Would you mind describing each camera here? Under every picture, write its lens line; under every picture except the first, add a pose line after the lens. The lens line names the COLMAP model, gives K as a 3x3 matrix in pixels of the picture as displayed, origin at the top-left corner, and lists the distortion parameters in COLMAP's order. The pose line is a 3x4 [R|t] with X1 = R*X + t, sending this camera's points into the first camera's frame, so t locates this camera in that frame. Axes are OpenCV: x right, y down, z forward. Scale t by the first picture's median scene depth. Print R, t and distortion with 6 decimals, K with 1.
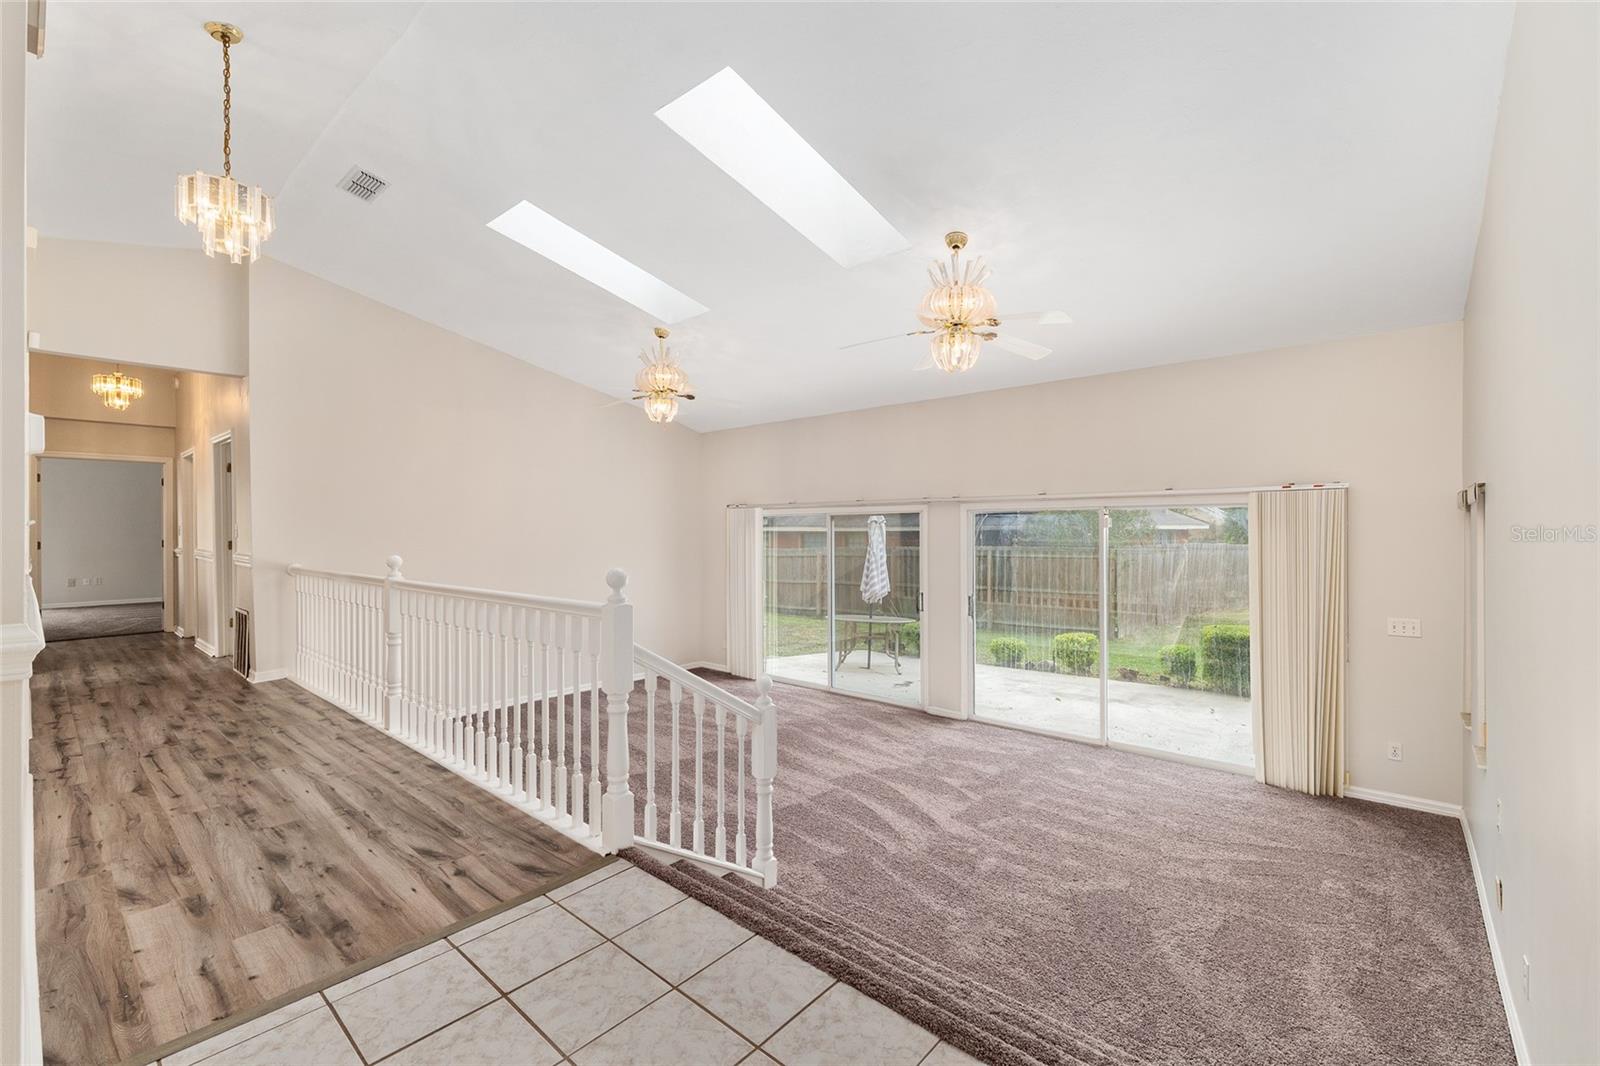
lens RADIAL K [[689.4, 0, 792.2], [0, 689.4, 525.3], [0, 0, 1]] dist [0.002973, 0.000175]
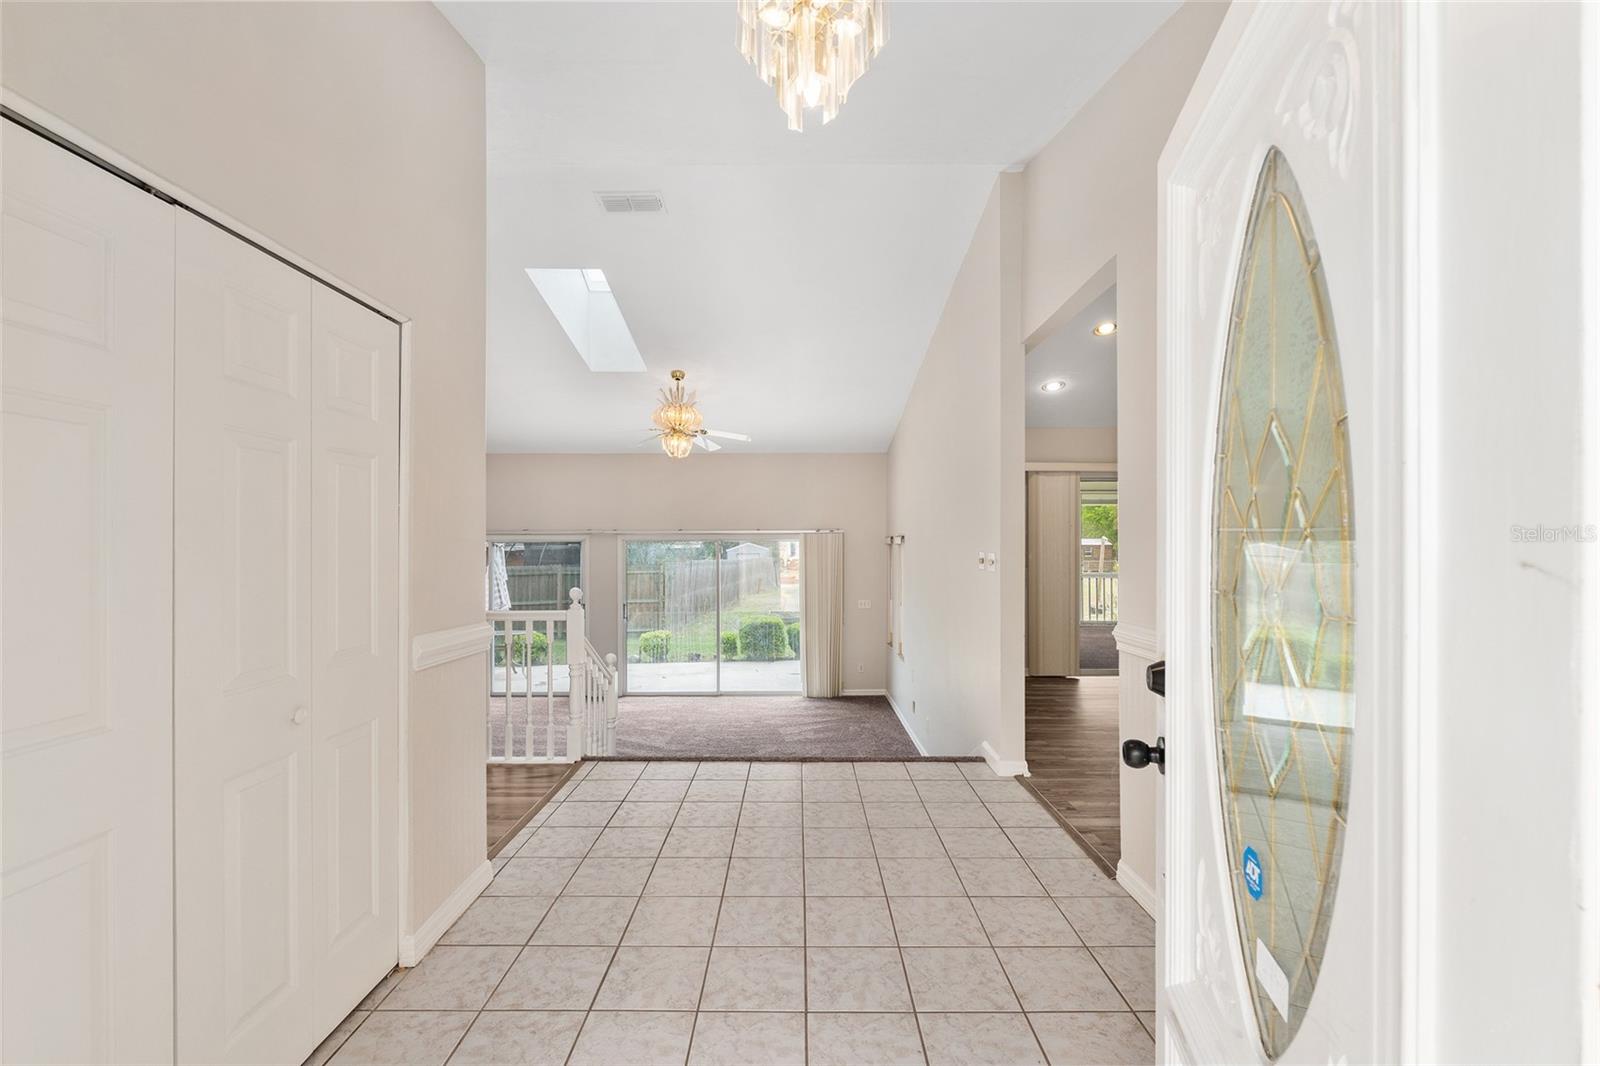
lens RADIAL K [[689.4, 0, 805.2], [0, 689.4, 543.0], [0, 0, 1]] dist [0.002973, 0.000175]
pose [[0.738543, 0.004923, 0.674189, -0.606340], [-0.006974, 0.999976, 0.000337, -0.030566], [-0.674171, -0.004951, 0.738559, -0.361013]]
